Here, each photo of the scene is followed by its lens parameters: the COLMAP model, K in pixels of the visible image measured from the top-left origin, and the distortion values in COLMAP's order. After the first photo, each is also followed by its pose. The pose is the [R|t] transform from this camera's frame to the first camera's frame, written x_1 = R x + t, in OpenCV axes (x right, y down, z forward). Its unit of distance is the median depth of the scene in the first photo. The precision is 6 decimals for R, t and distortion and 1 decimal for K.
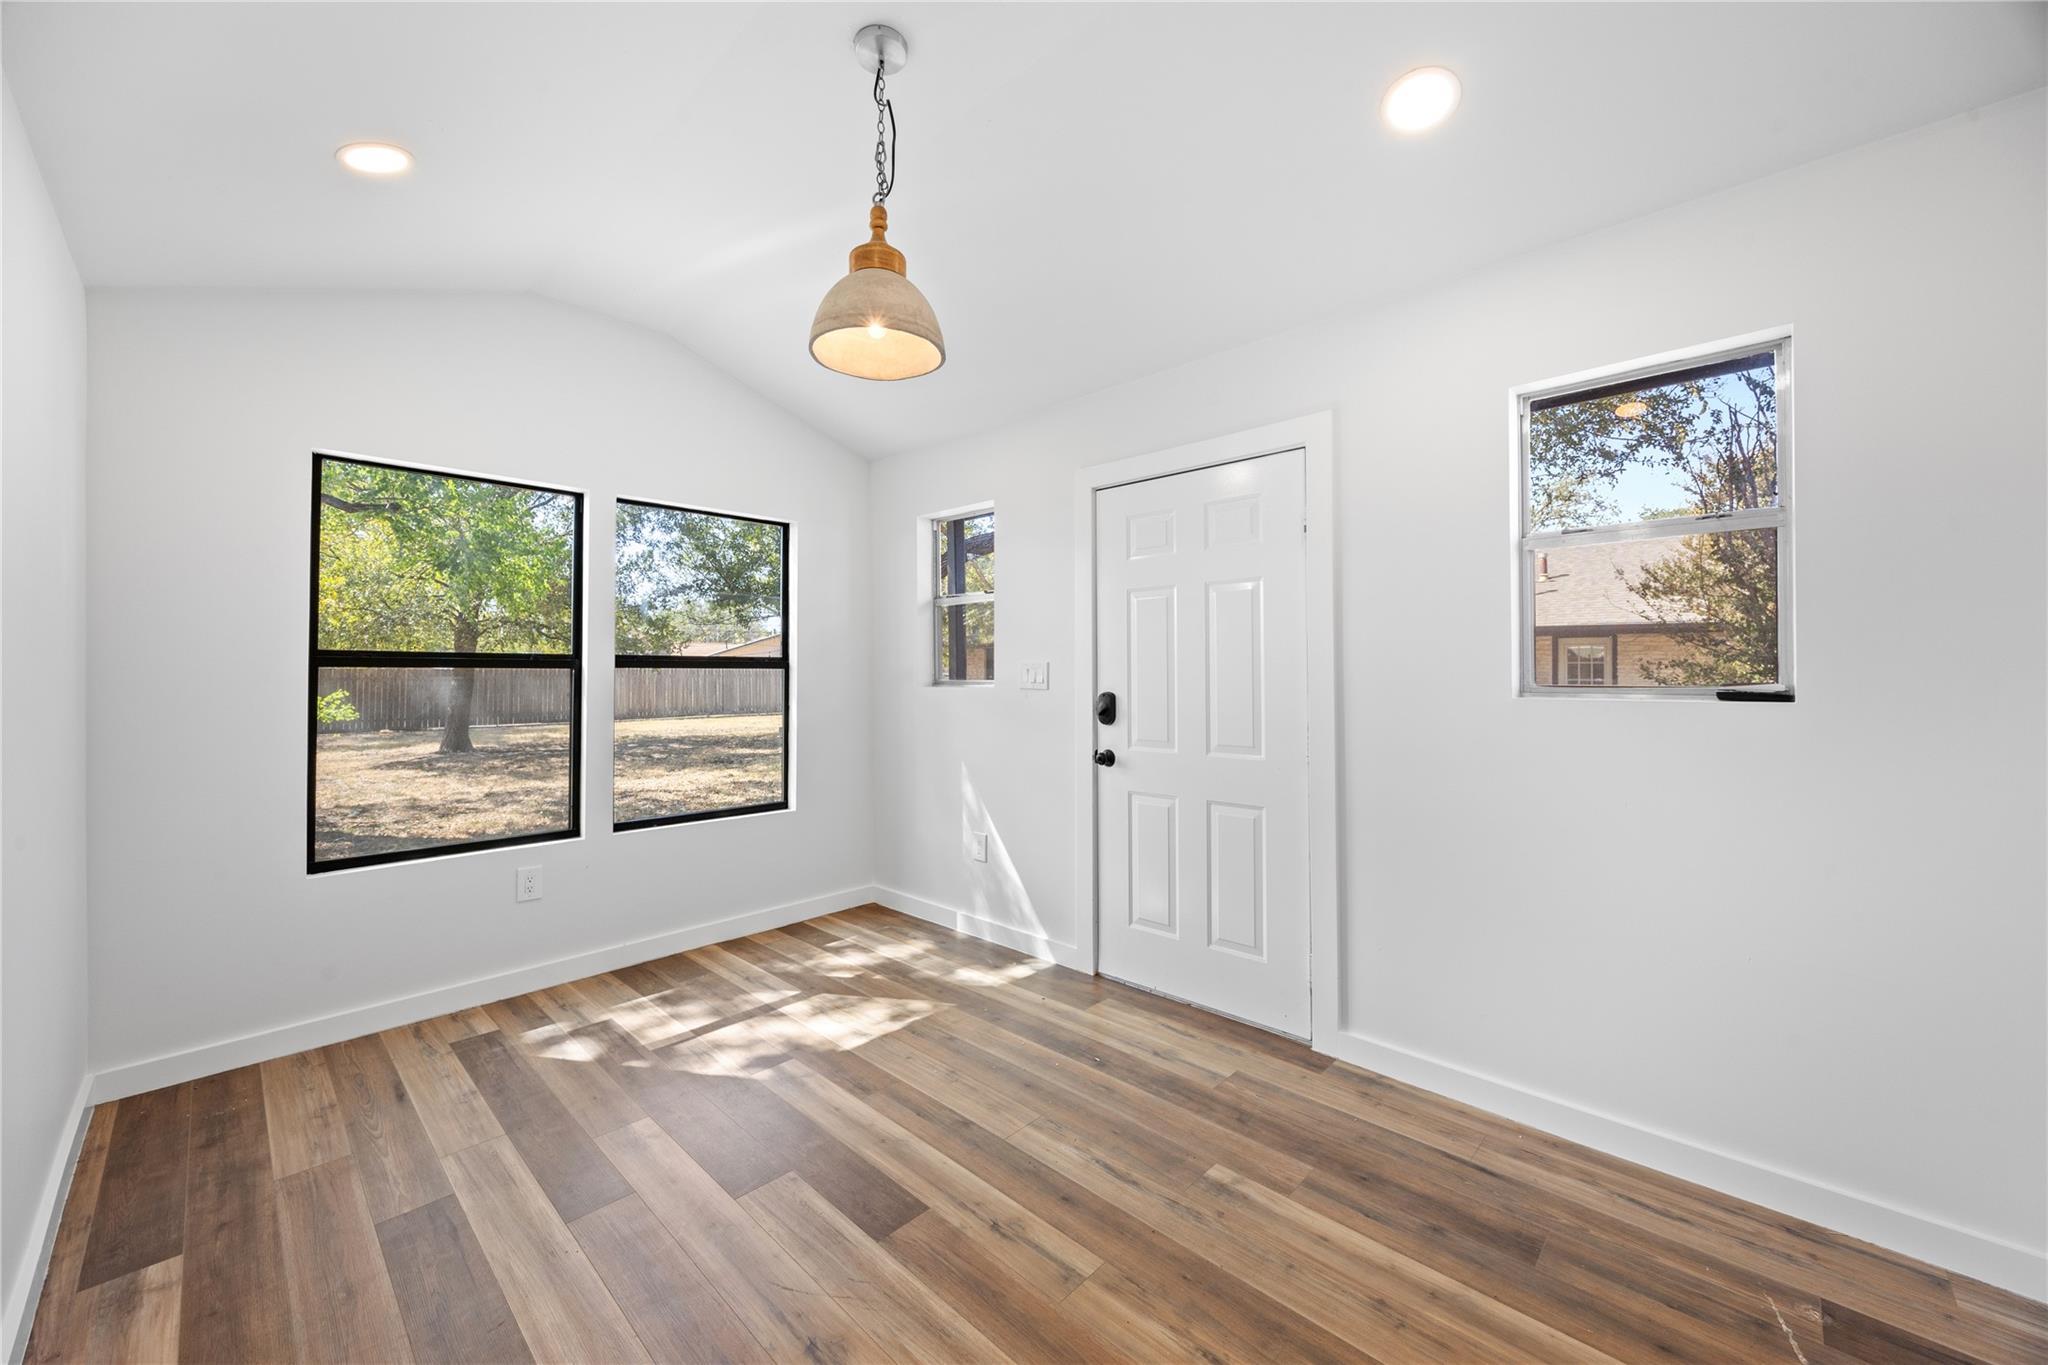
lens RADIAL K [[790.1, 0, 1017.4], [0, 790.1, 669.7], [0, 0, 1]] dist [-0.005613, 0.000054]
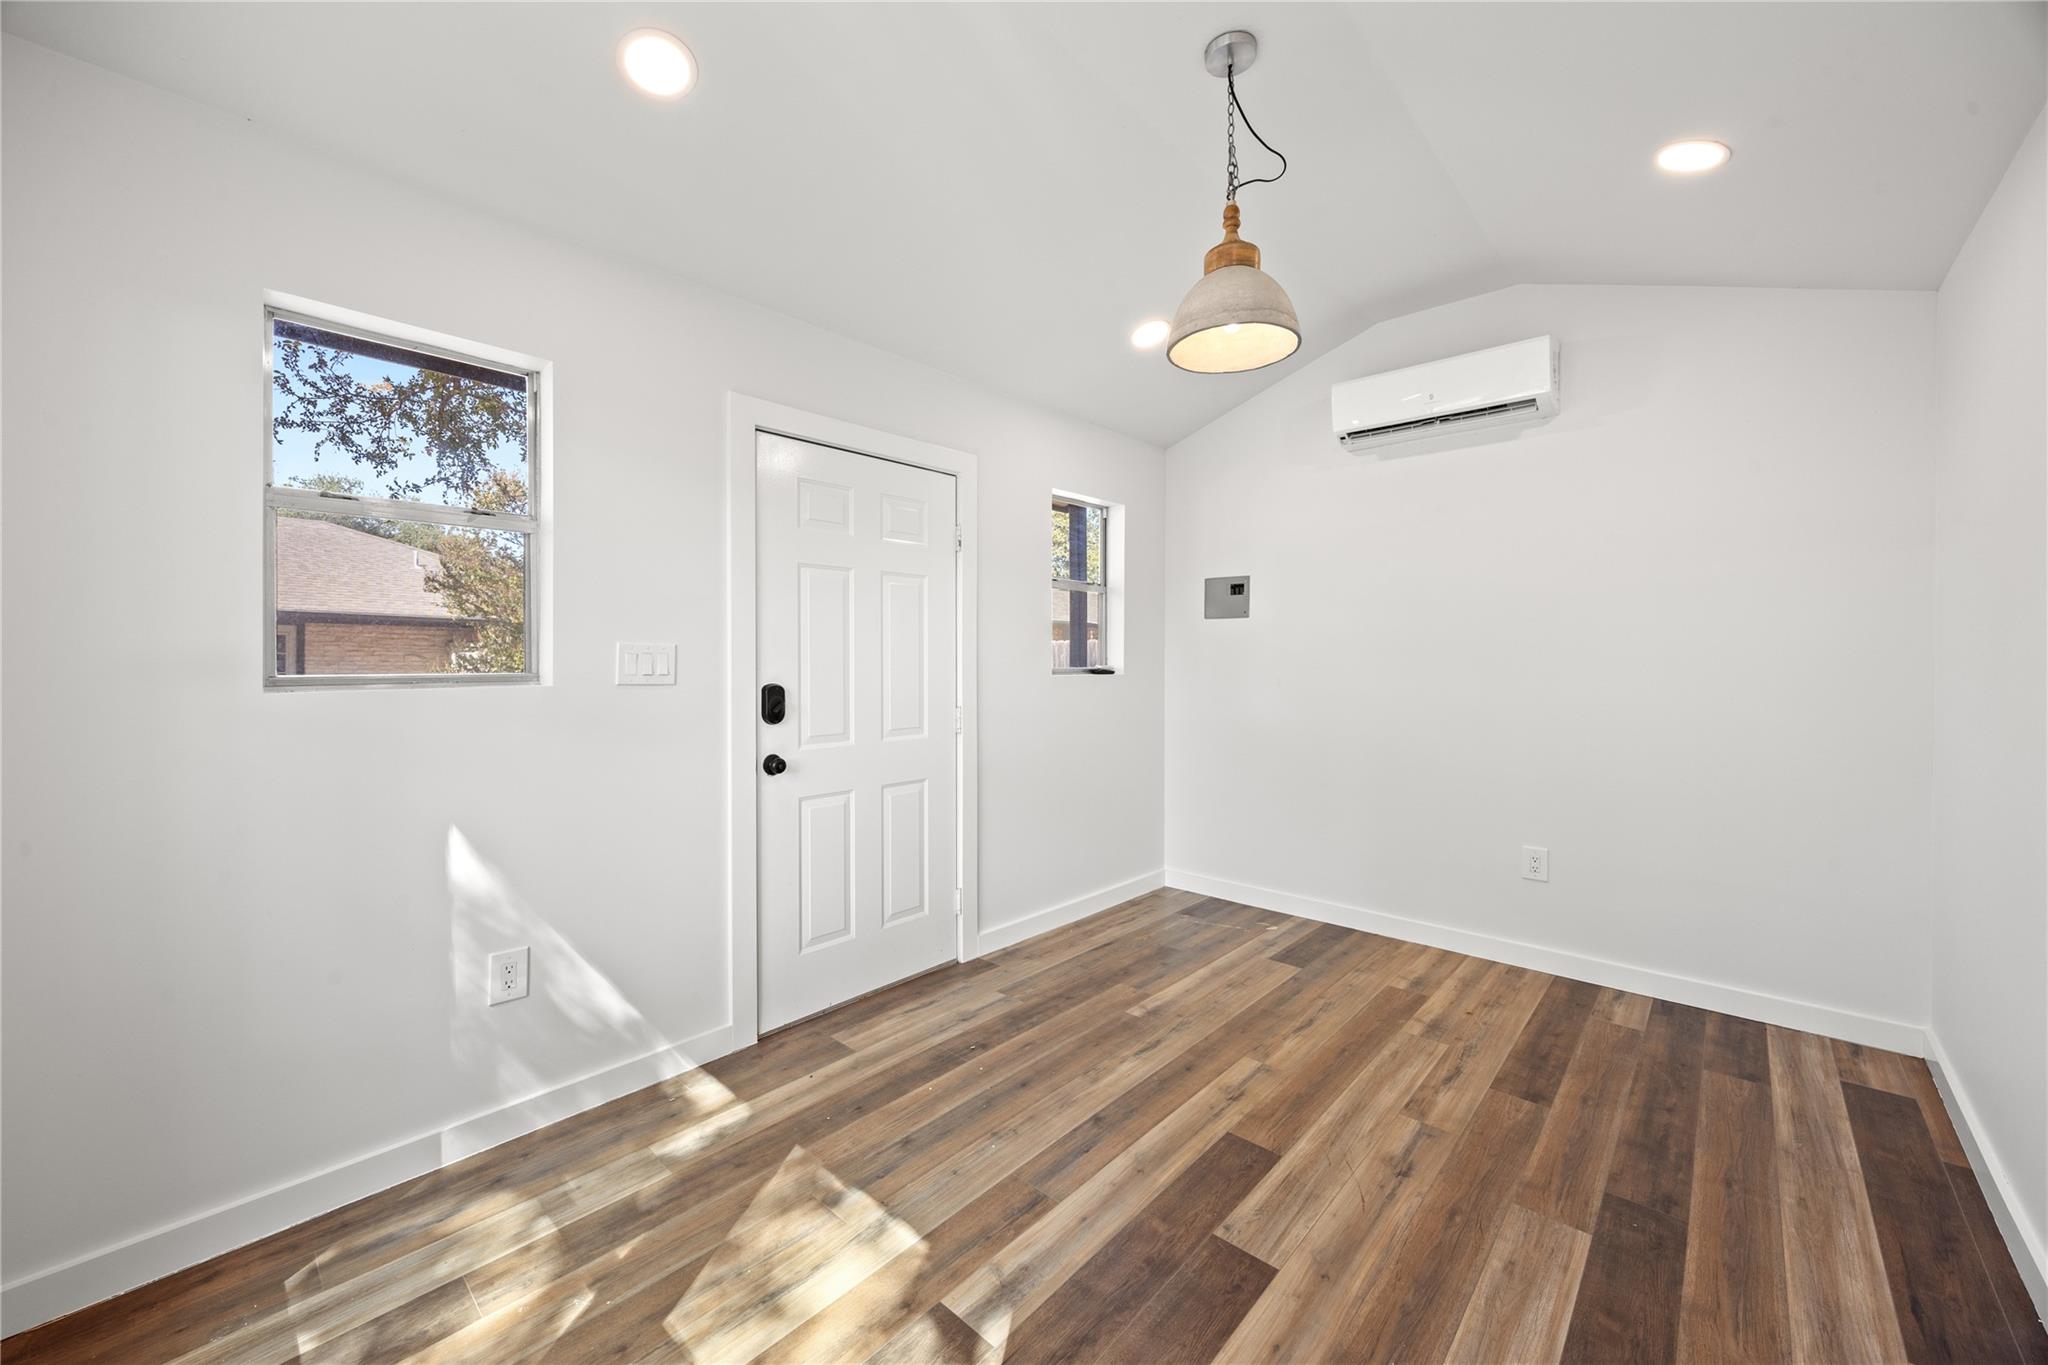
lens RADIAL K [[790.1, 0, 1017.2], [0, 790.1, 677.0], [0, 0, 1]] dist [-0.005613, 0.000054]
pose [[-0.039198, -0.014058, 0.999133, -0.864442], [-0.001960, 0.999900, 0.013991, 0.011738], [-0.999230, -0.001410, -0.039221, 0.955751]]
